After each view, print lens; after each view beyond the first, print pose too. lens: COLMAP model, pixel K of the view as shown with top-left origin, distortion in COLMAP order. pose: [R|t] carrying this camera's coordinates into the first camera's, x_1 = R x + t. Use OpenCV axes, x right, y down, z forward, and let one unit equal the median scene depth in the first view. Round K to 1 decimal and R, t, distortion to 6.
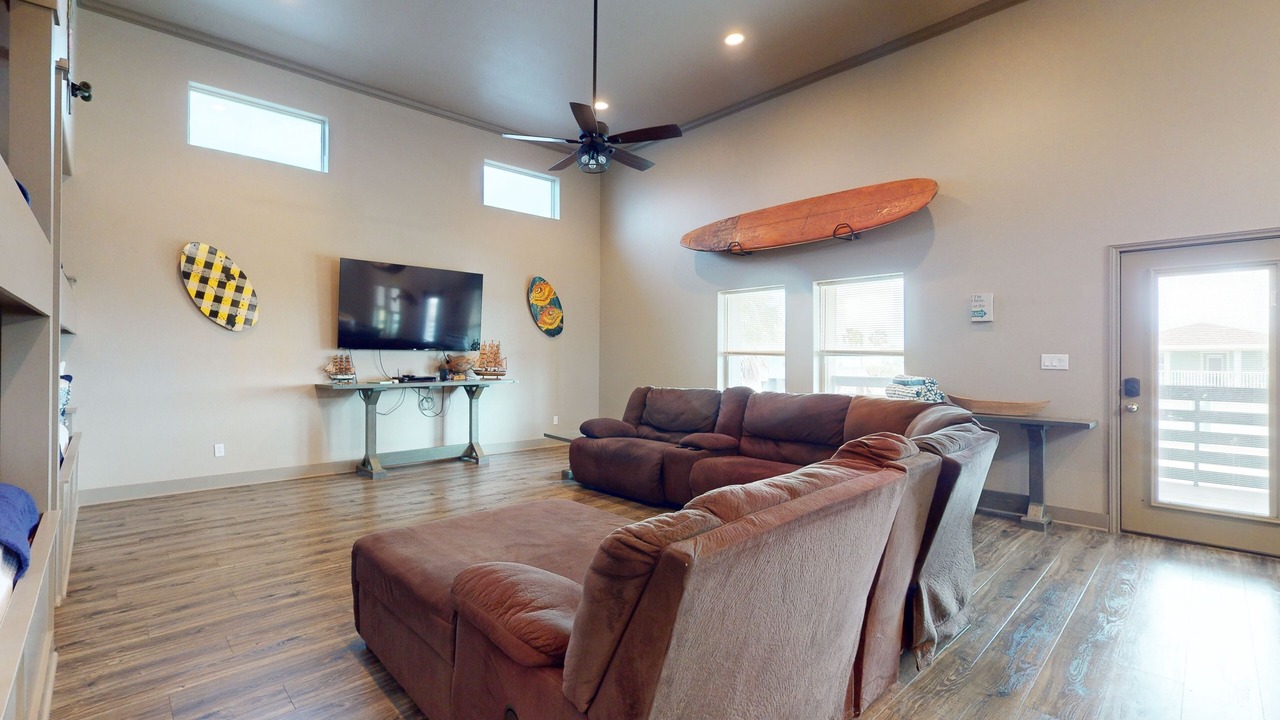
lens RADIAL K [[551.9, 0, 639.3], [0, 551.9, 358.7], [0, 0, 1]] dist [-0.010375, -0.000398]
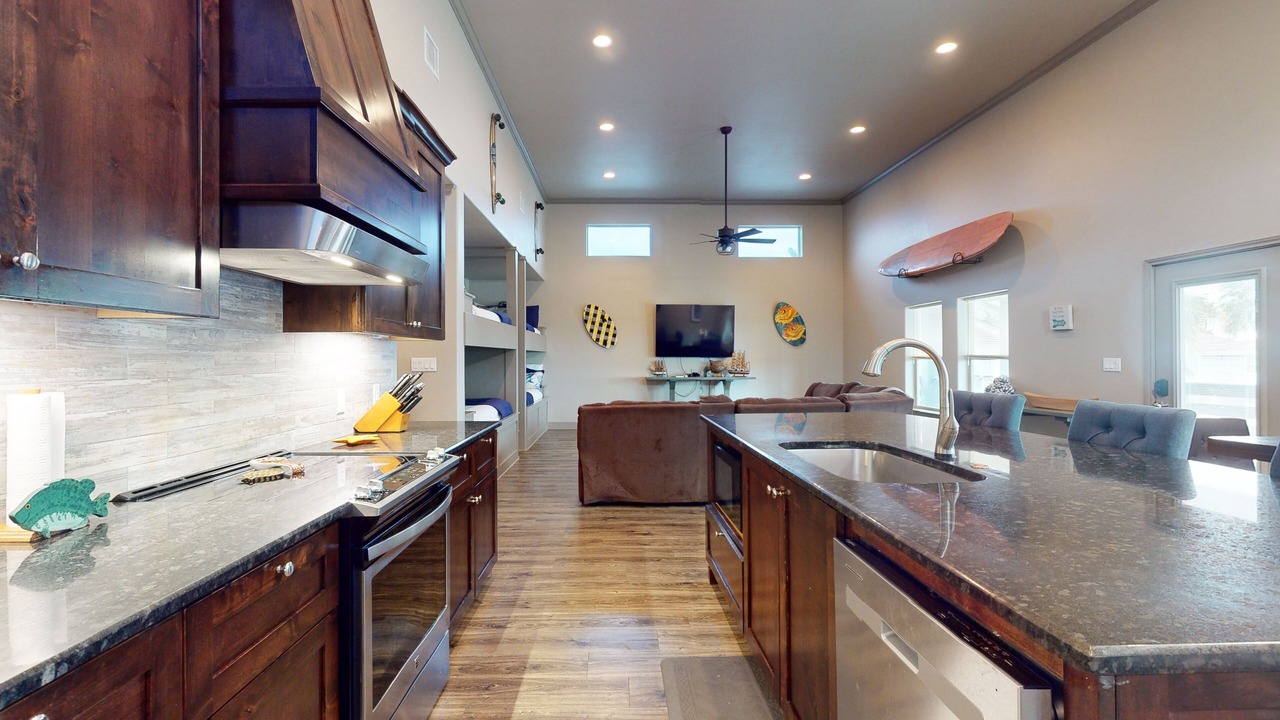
lens RADIAL K [[551.9, 0, 632.8], [0, 551.9, 358.6], [0, 0, 1]] dist [-0.010375, -0.000398]
pose [[0.749921, -0.006058, -0.661499, 0.600777], [0.003724, 0.999981, -0.004936, -0.004296], [0.661516, 0.001238, 0.749930, -0.382225]]
